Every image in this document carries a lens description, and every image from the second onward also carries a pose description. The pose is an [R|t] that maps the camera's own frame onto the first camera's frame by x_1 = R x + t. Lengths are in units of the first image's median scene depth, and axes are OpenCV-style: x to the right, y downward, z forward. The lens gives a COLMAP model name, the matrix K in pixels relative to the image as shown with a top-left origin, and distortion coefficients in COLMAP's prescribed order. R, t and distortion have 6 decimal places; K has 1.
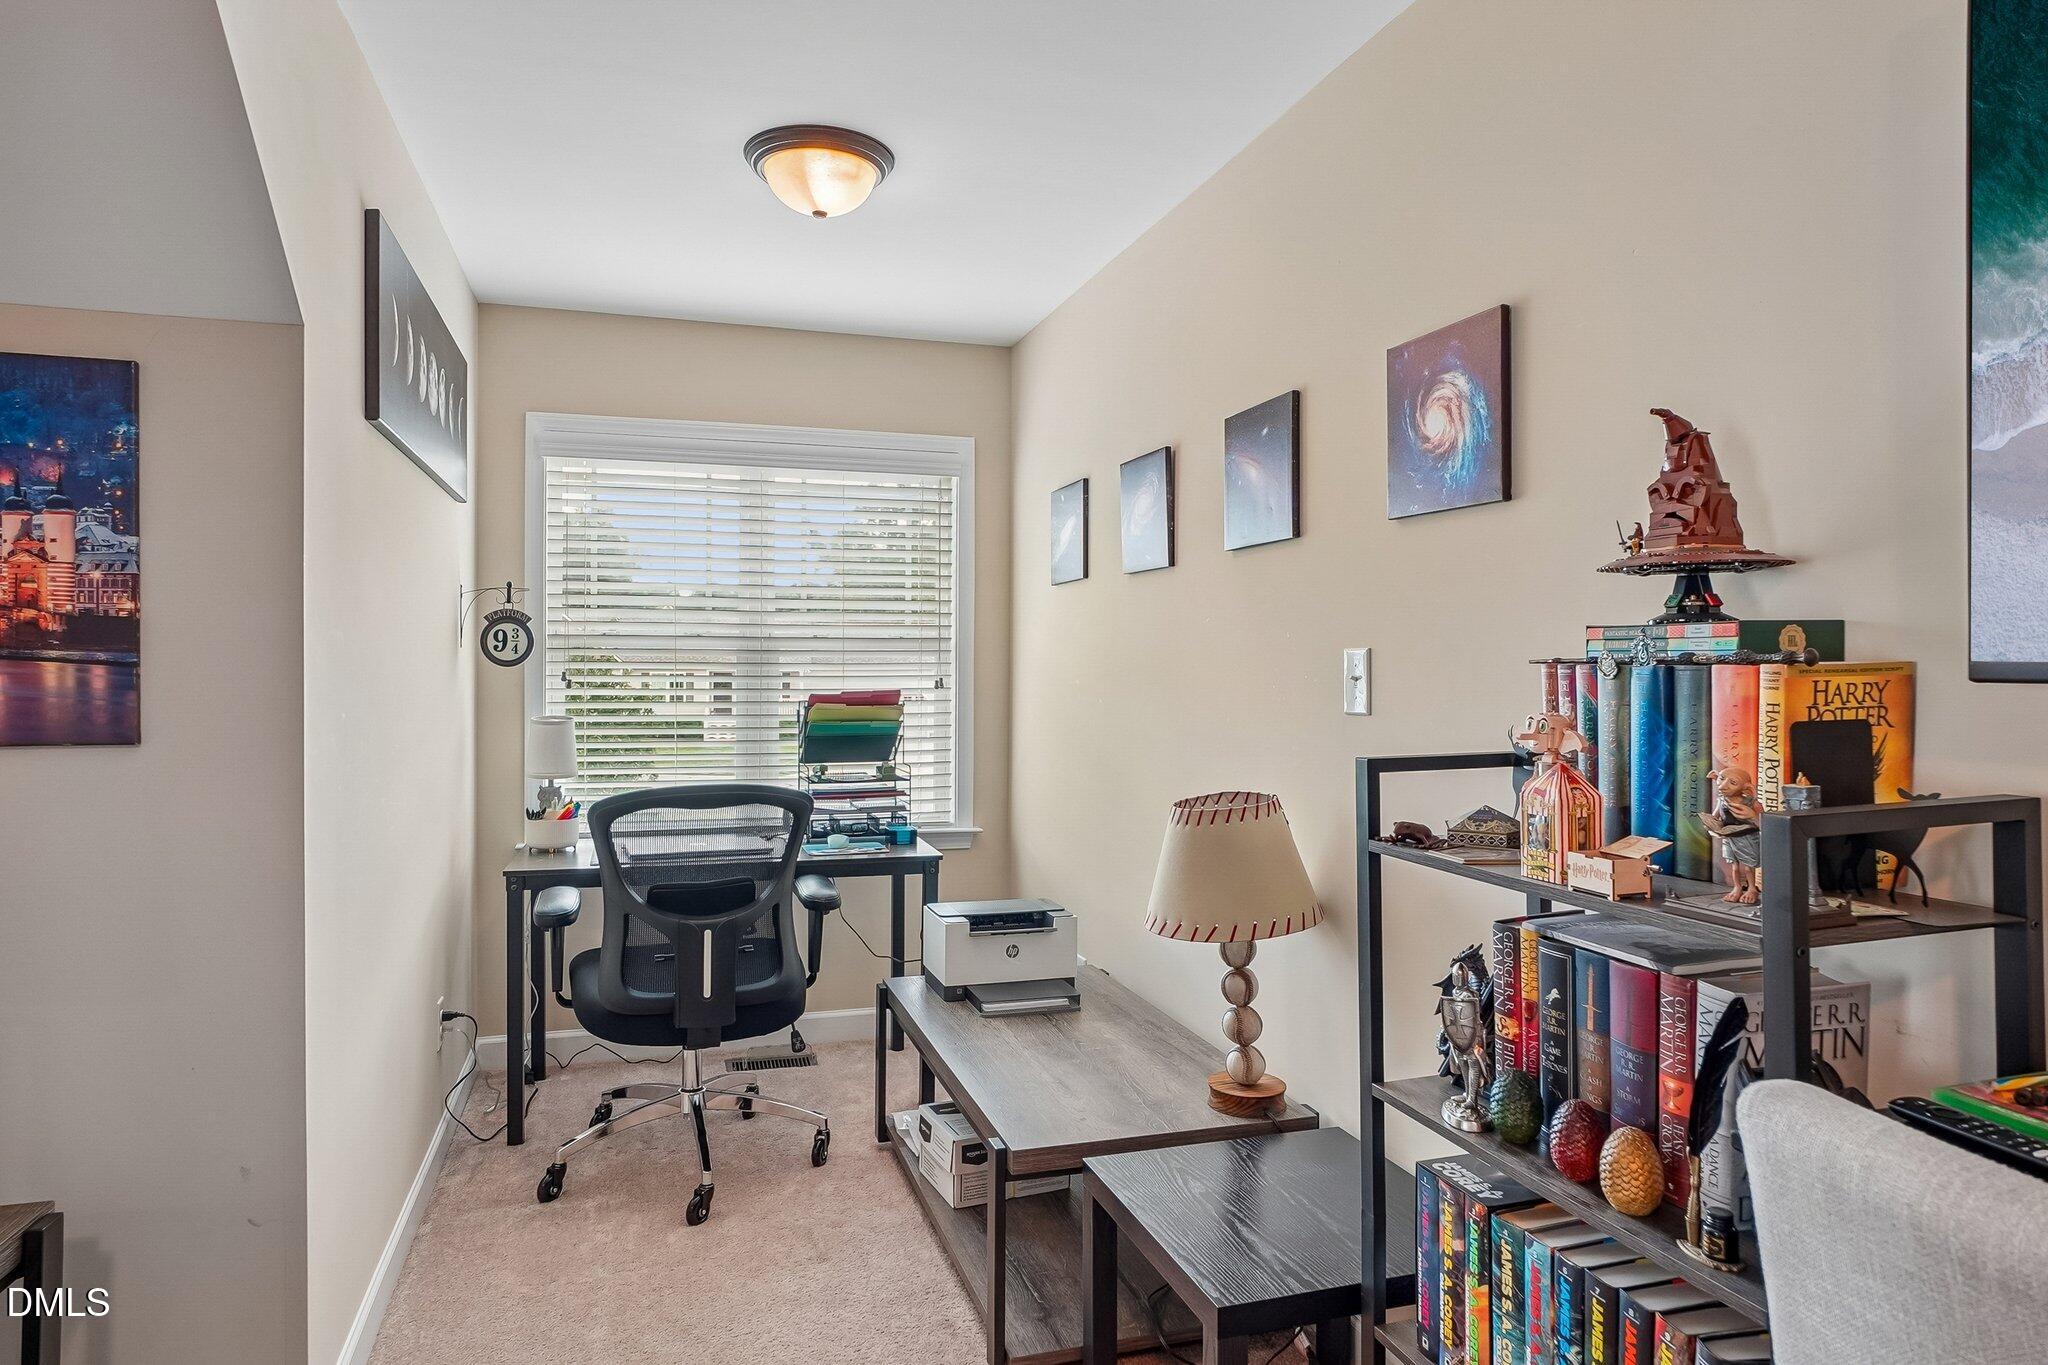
lens RADIAL K [[1218.8, 0, 1008.2], [0, 1218.8, 673.5], [0, 0, 1]] dist [-0.001243, 0.002724]
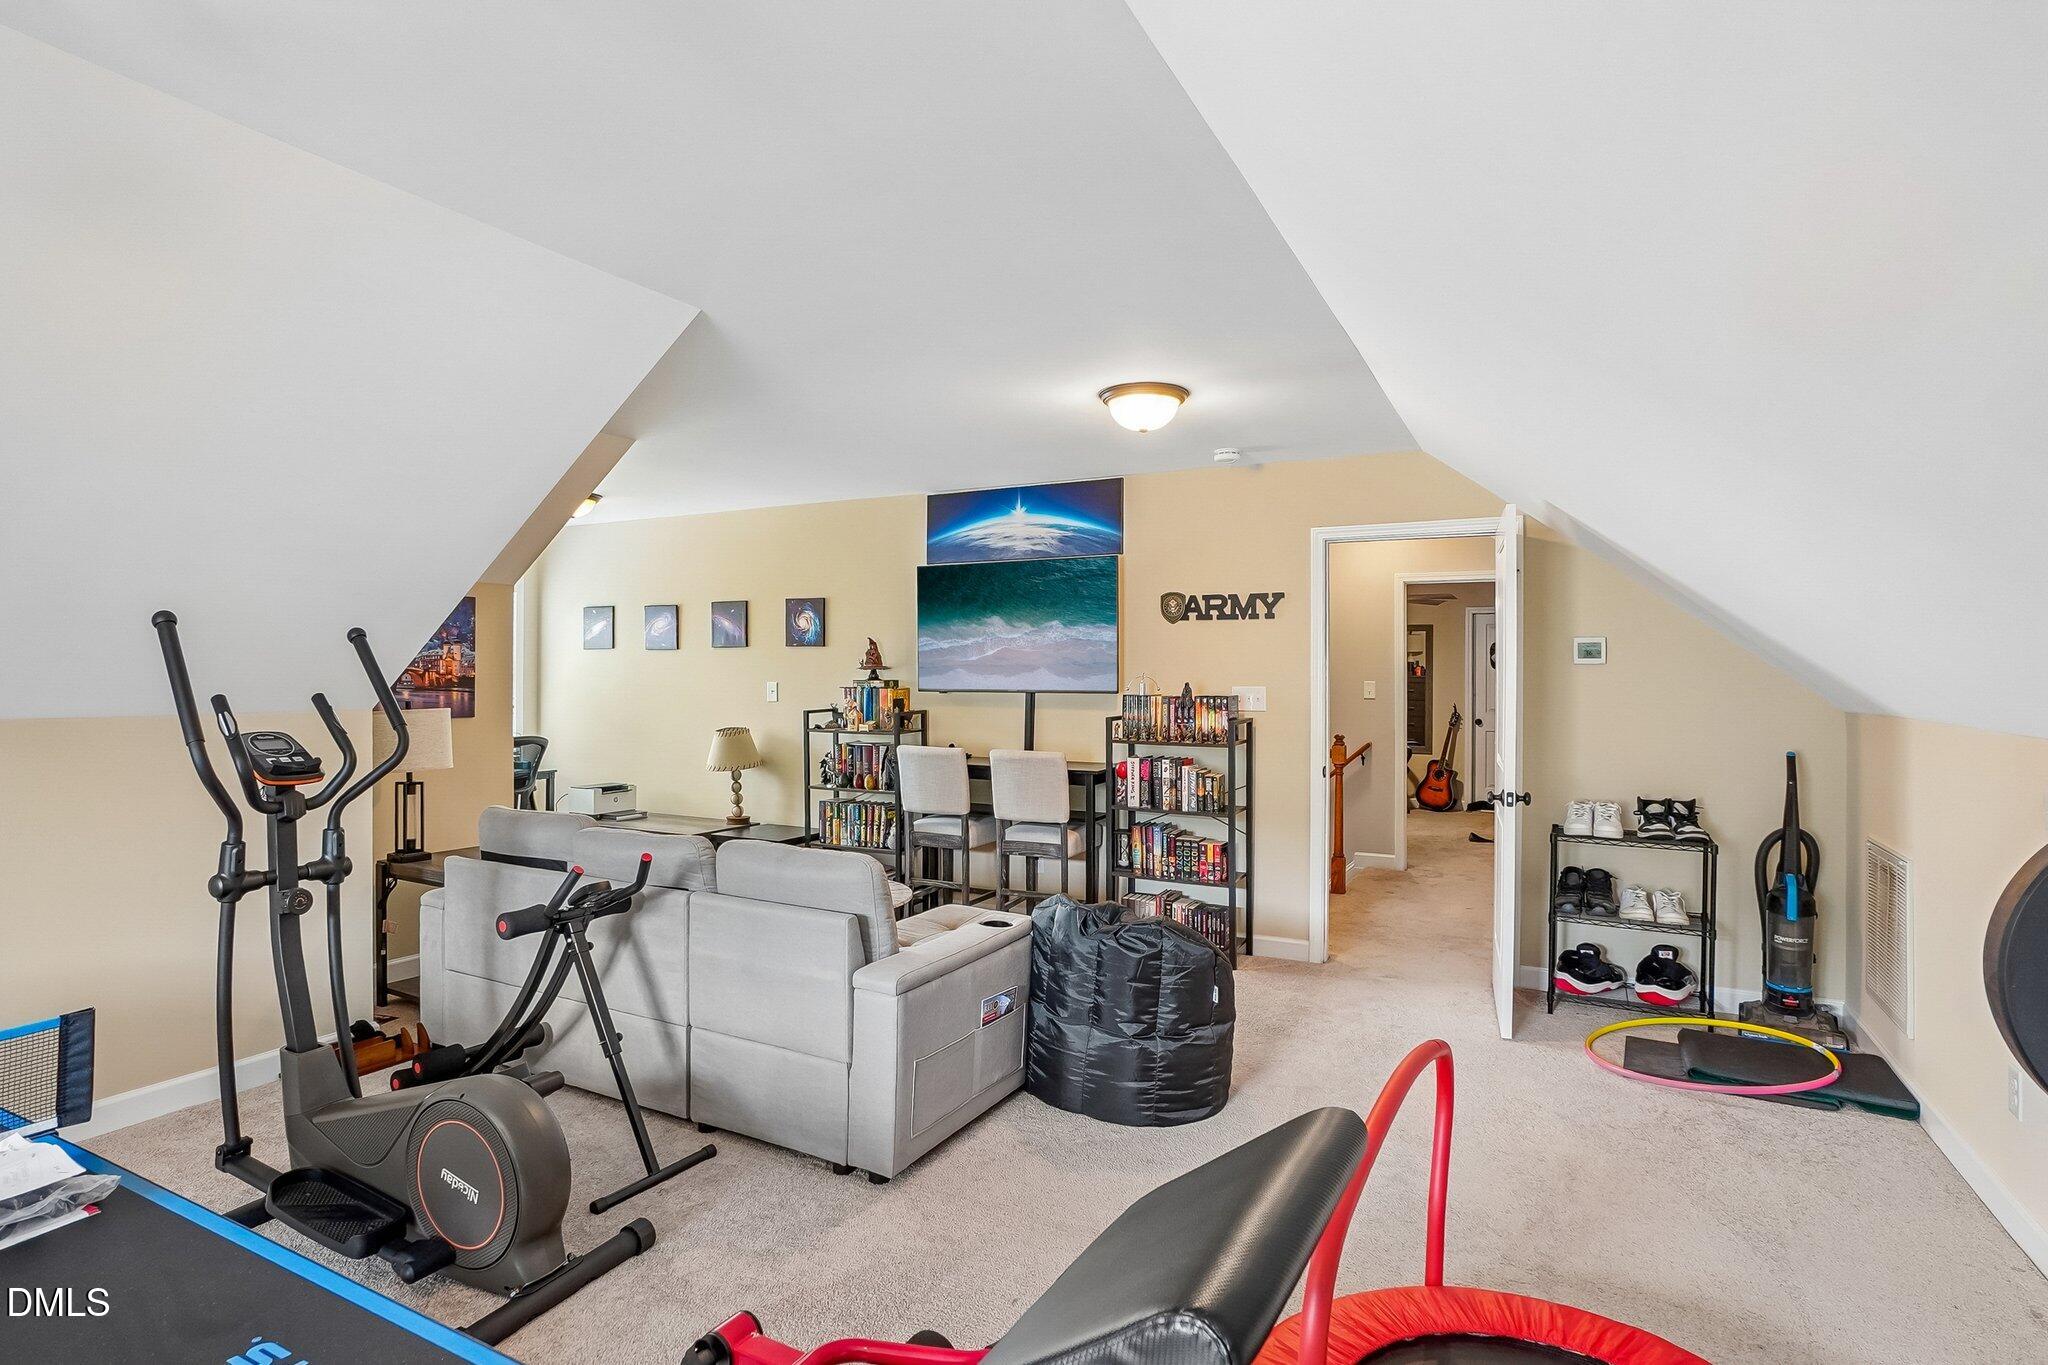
lens RADIAL K [[1080.4, 0, 1015.9], [0, 1080.4, 680.7], [0, 0, 1]] dist [-0.001049, -0.000039]
pose [[0.706118, -0.005147, 0.708076, -1.365087], [0.005245, 0.999984, 0.002038, -0.027506], [-0.708075, 0.002275, 0.706134, -1.604659]]
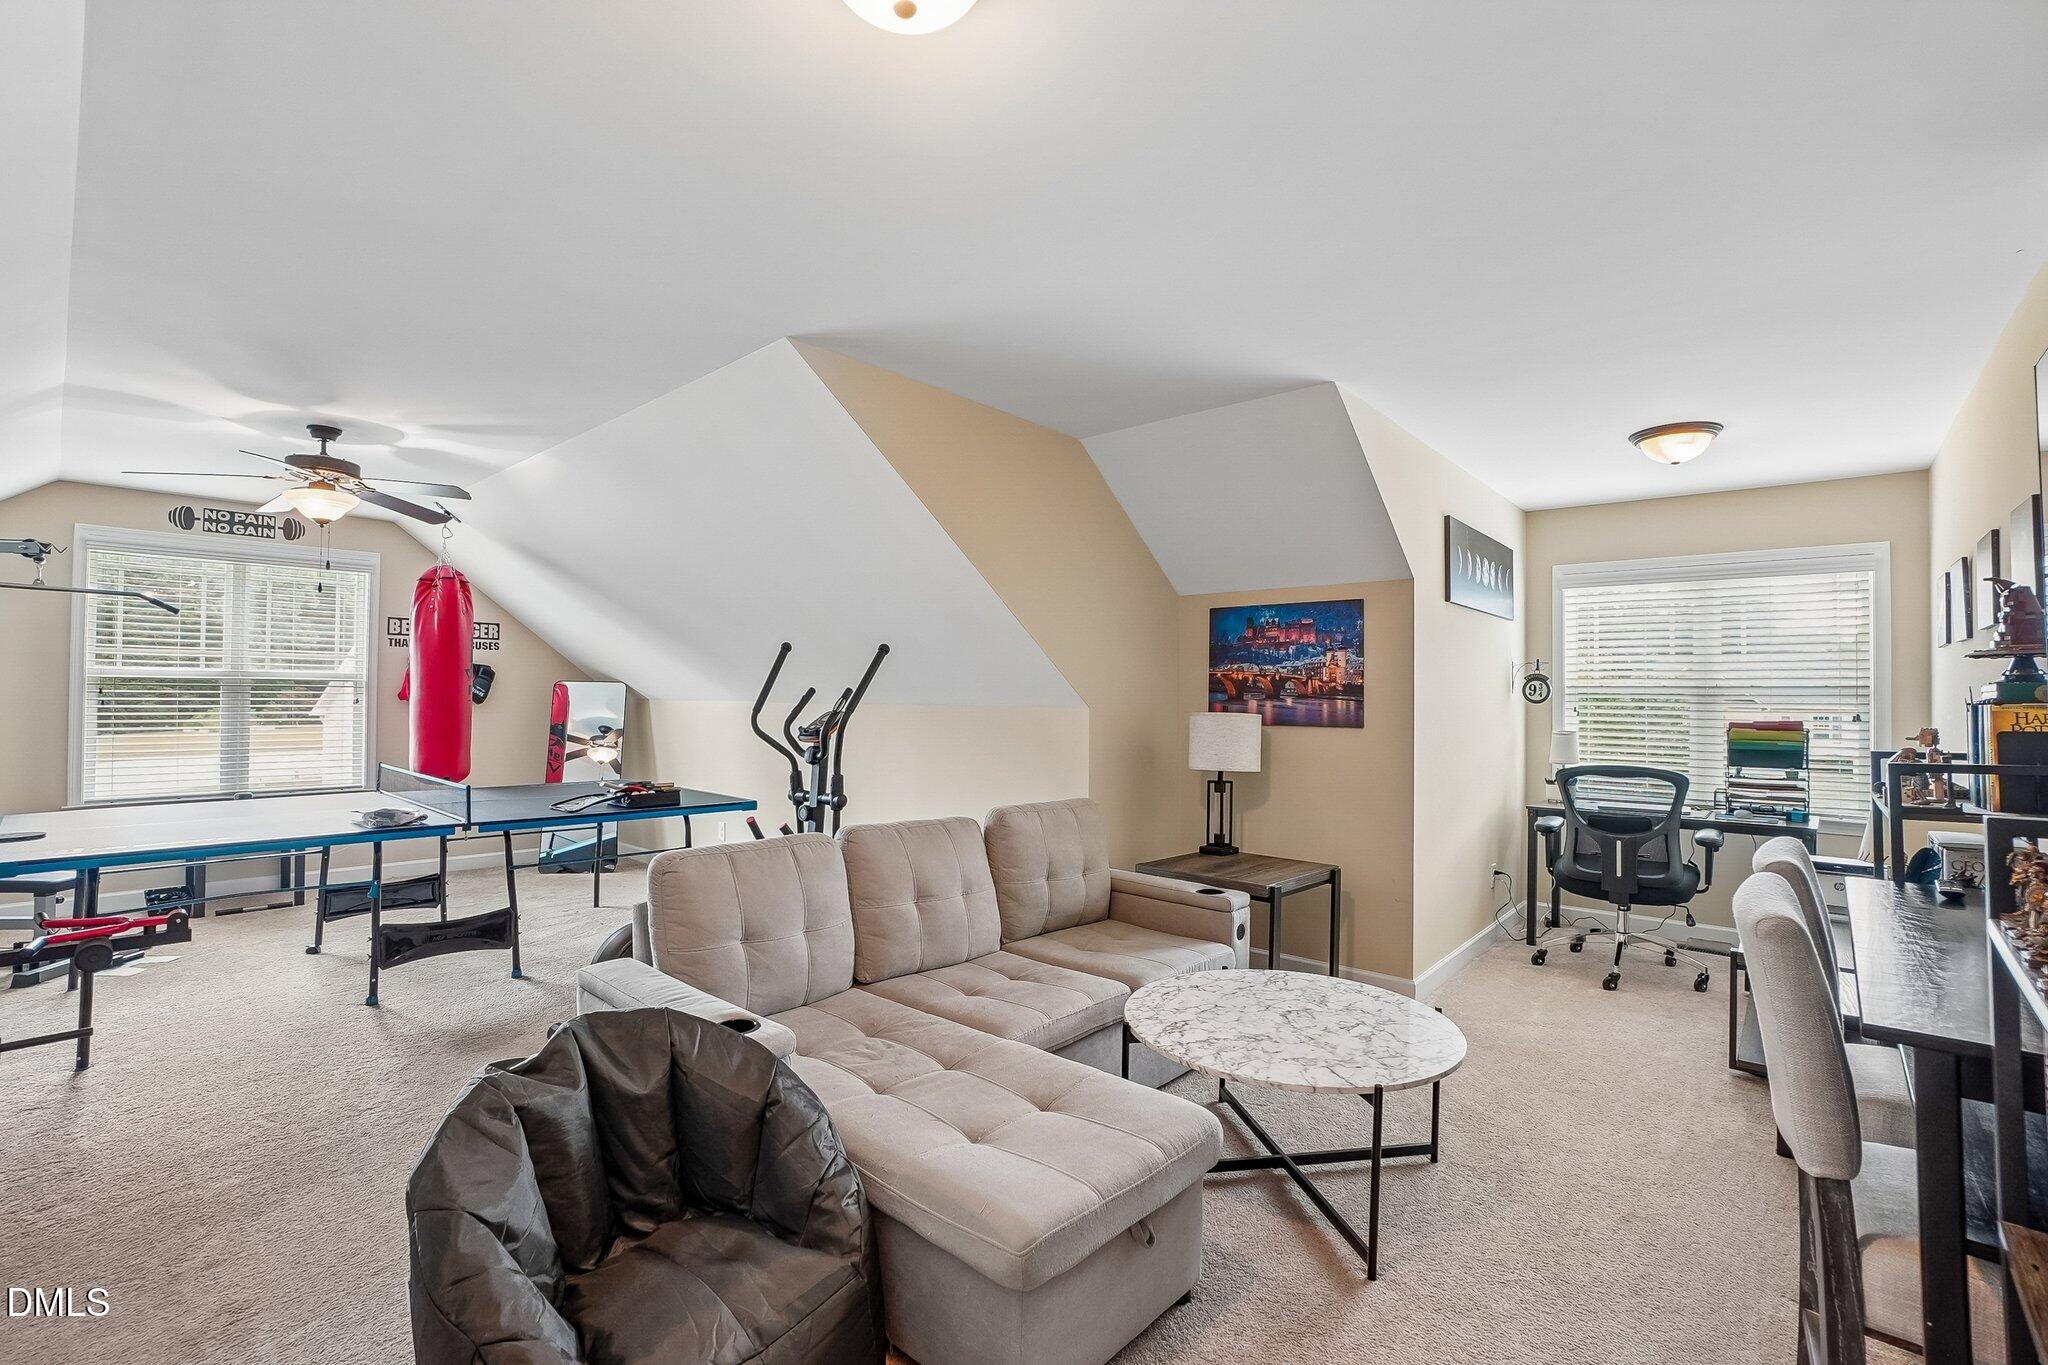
lens RADIAL K [[917.8, 0, 1026.1], [0, 917.8, 682.9], [0, 0, 1]] dist [-0.043969, 0.014258]
pose [[0.537845, -0.010562, -0.842977, 0.565030], [-0.014797, 0.999649, -0.021966, 0.007749], [0.842914, 0.024288, 0.537500, -0.697738]]
